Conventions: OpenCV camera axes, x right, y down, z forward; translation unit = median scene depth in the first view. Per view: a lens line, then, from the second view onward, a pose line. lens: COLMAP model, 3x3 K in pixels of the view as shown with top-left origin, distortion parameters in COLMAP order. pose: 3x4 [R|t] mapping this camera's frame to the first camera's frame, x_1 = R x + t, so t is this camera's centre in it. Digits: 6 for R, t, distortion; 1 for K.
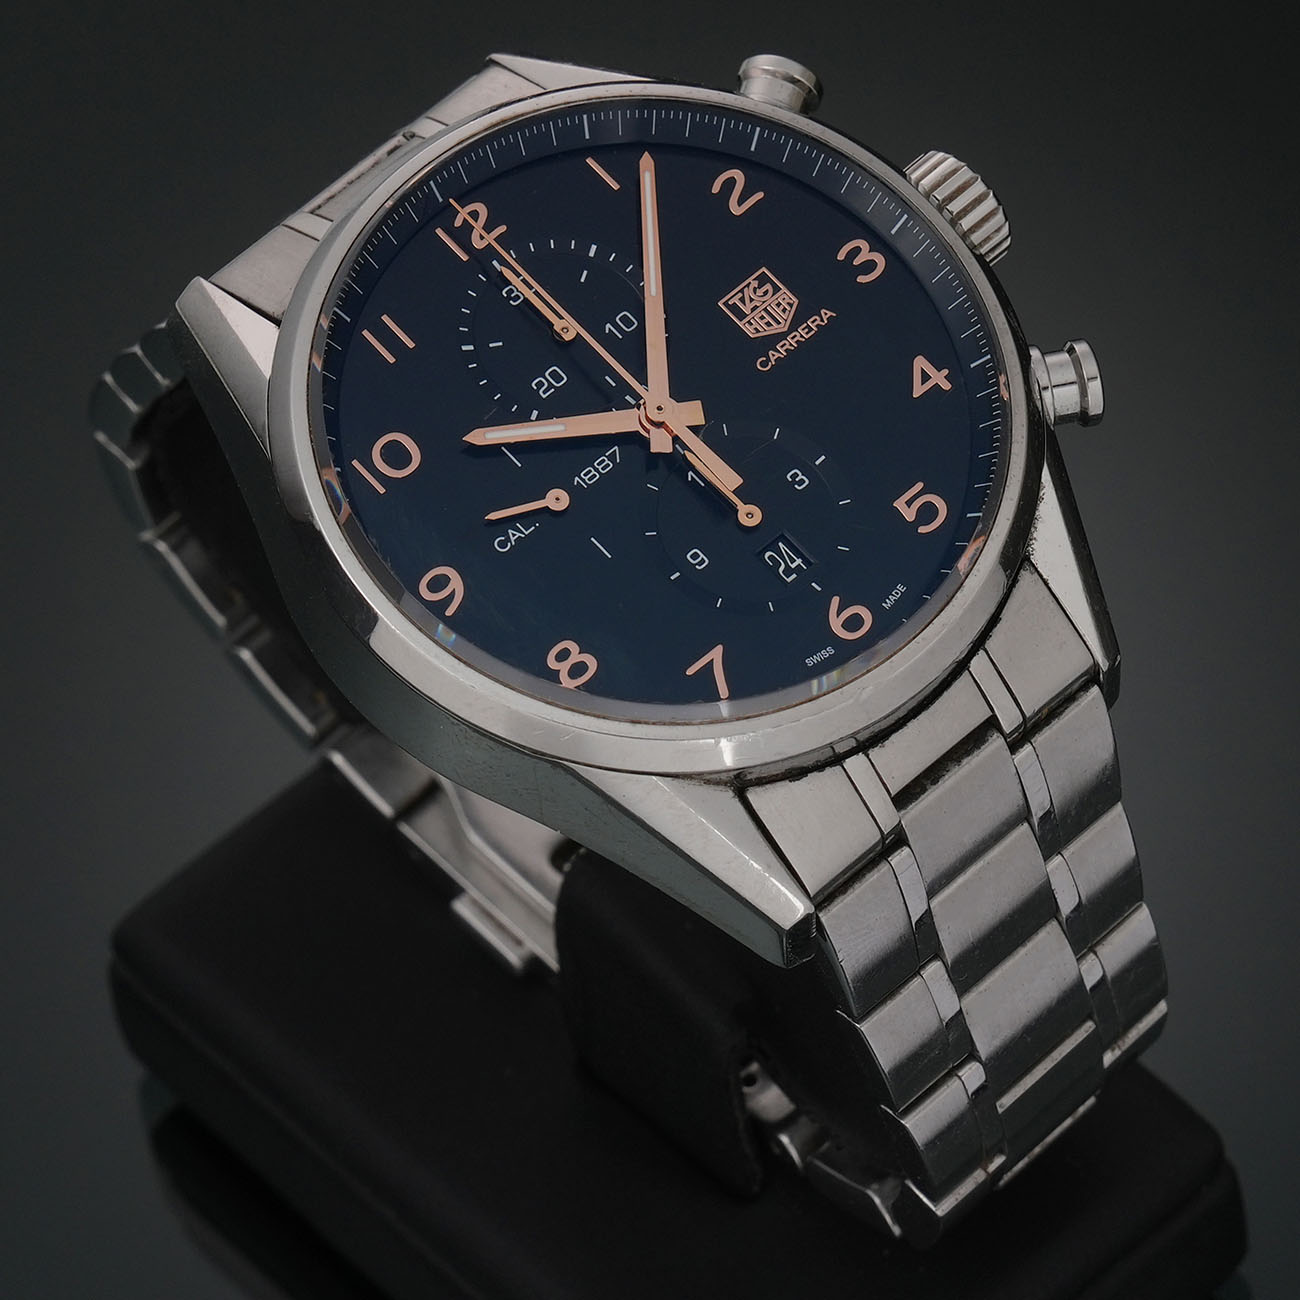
lens RADIAL K [[7751.7, 0, 650.0], [0, 7751.7, 650.0], [0, 0, 1]] dist [0.301102, 10.737138]
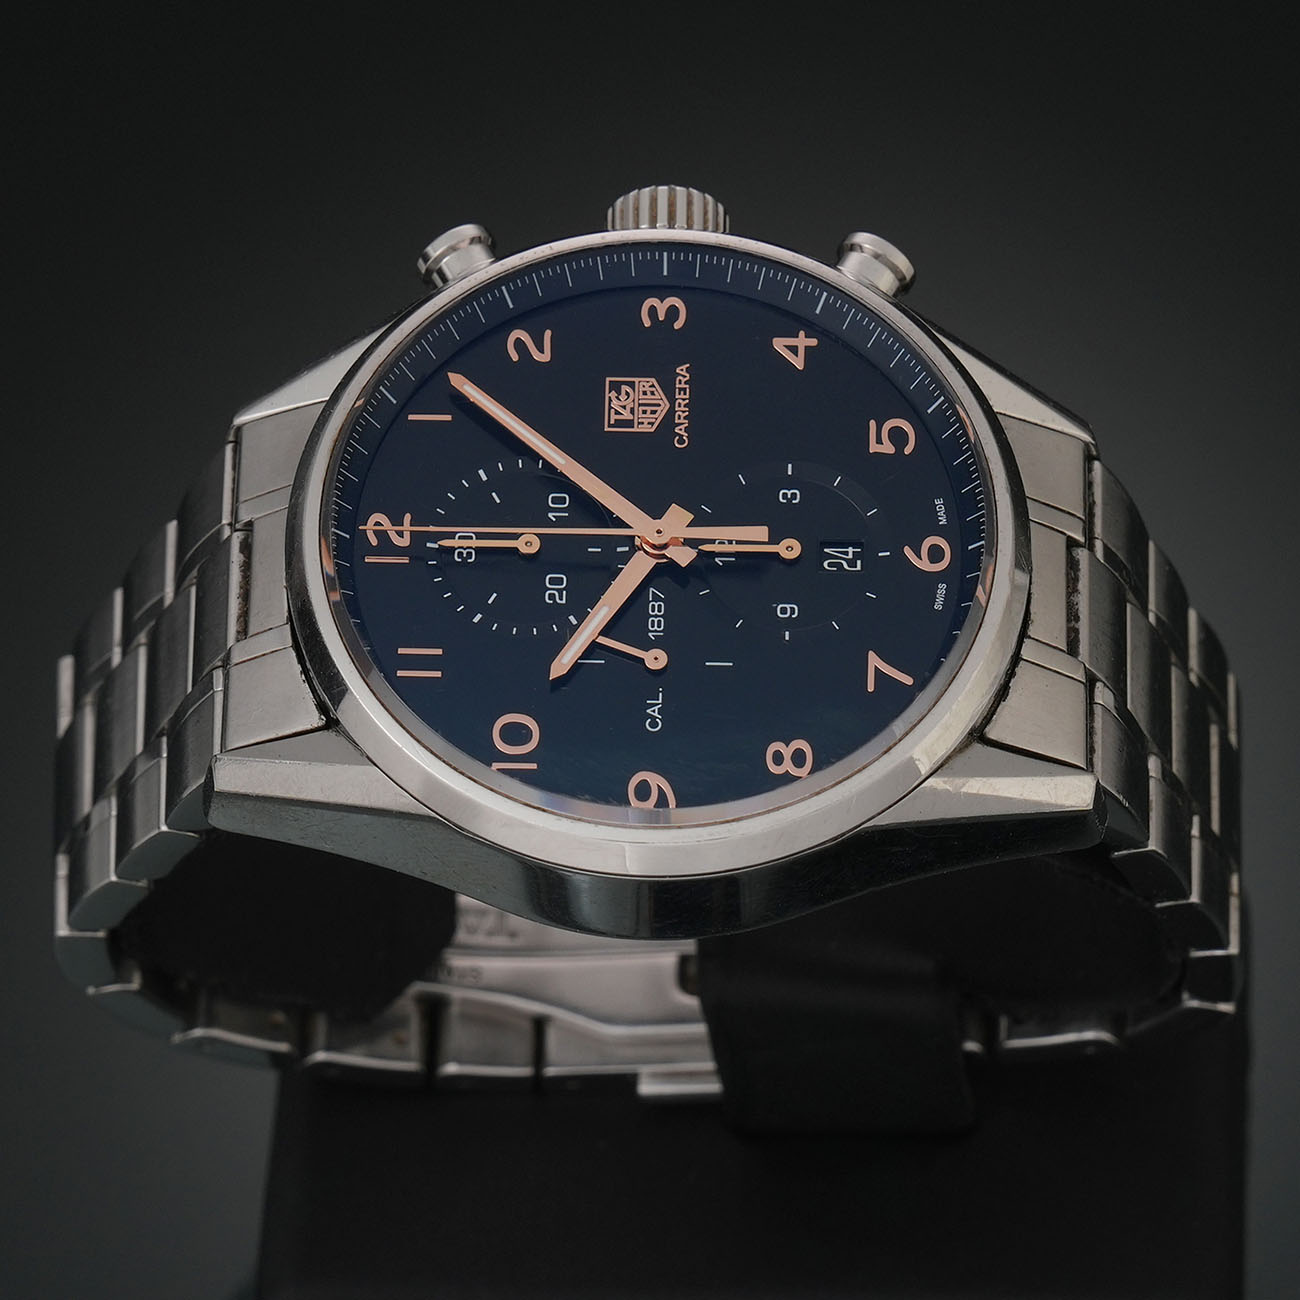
lens RADIAL K [[7751.7, 0, 650.0], [0, 7751.7, 650.0], [0, 0, 1]] dist [0.301102, 10.737138]
pose [[0.693814, -0.672277, 0.258197, -0.277687], [0.674440, 0.732278, 0.094337, -0.117893], [-0.252492, 0.108686, 0.961475, -0.003290]]
